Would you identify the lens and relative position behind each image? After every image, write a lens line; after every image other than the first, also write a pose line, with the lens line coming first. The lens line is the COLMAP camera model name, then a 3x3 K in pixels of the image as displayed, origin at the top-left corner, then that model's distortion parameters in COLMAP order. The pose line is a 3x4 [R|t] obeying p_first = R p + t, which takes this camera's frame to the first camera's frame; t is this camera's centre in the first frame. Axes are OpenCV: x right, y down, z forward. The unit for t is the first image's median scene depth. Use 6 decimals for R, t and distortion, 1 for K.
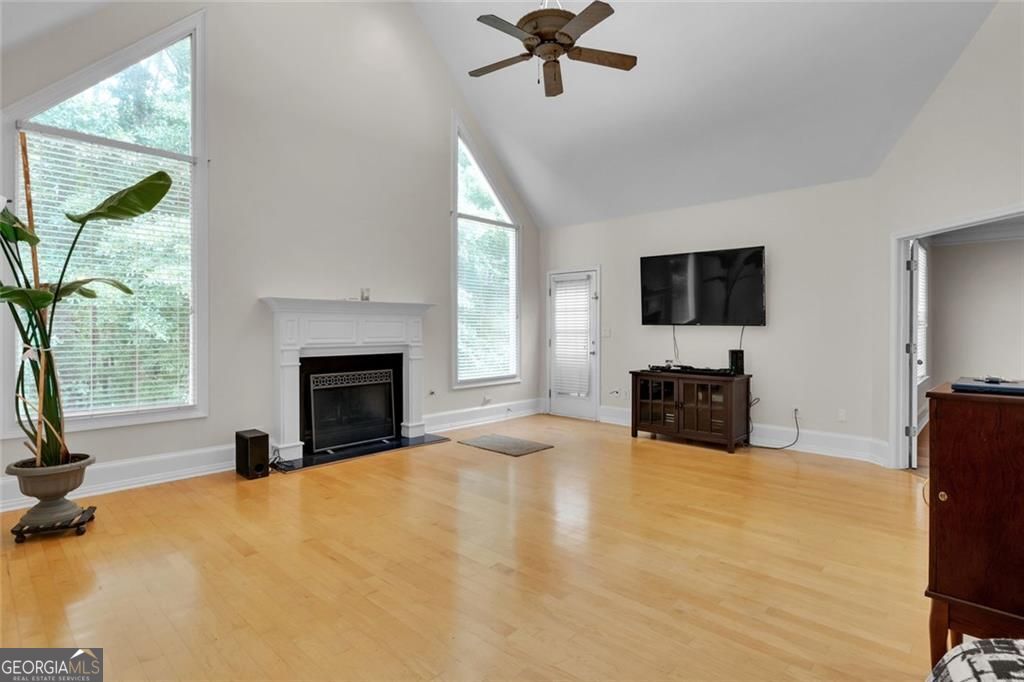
lens RADIAL K [[525.1, 0, 510.3], [0, 525.1, 339.0], [0, 0, 1]] dist [-0.004845, -0.000609]
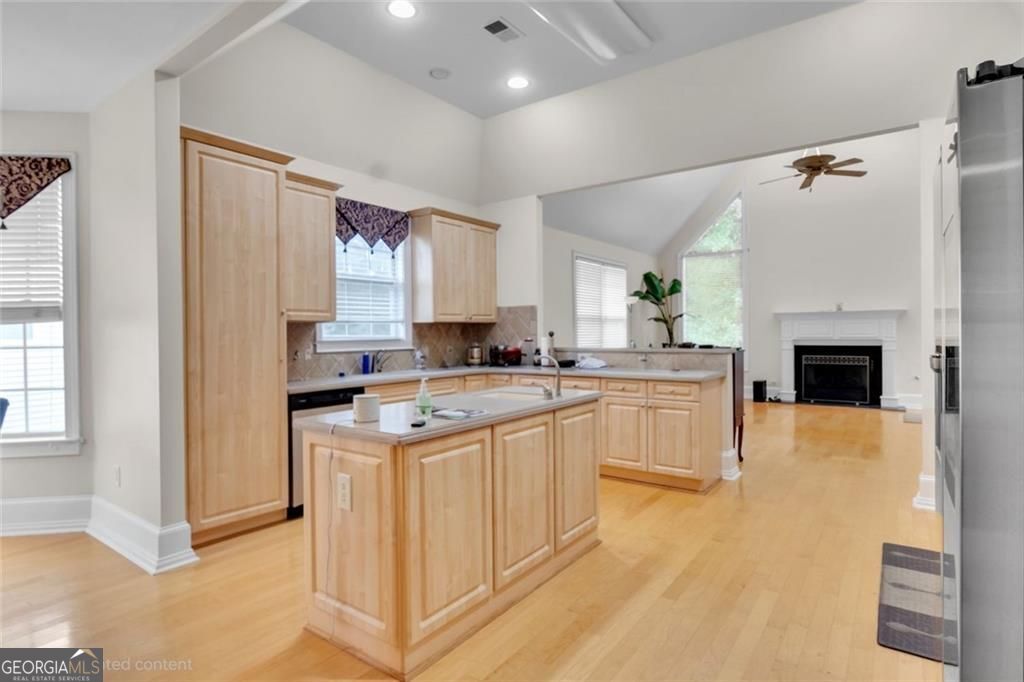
lens RADIAL K [[525.1, 0, 510.3], [0, 525.1, 339.0], [0, 0, 1]] dist [-0.004845, -0.000609]
pose [[0.134257, 0.016315, -0.990812, 1.128431], [-0.003669, 0.999866, 0.015967, -0.009368], [0.990940, 0.001492, 0.134298, -0.174651]]
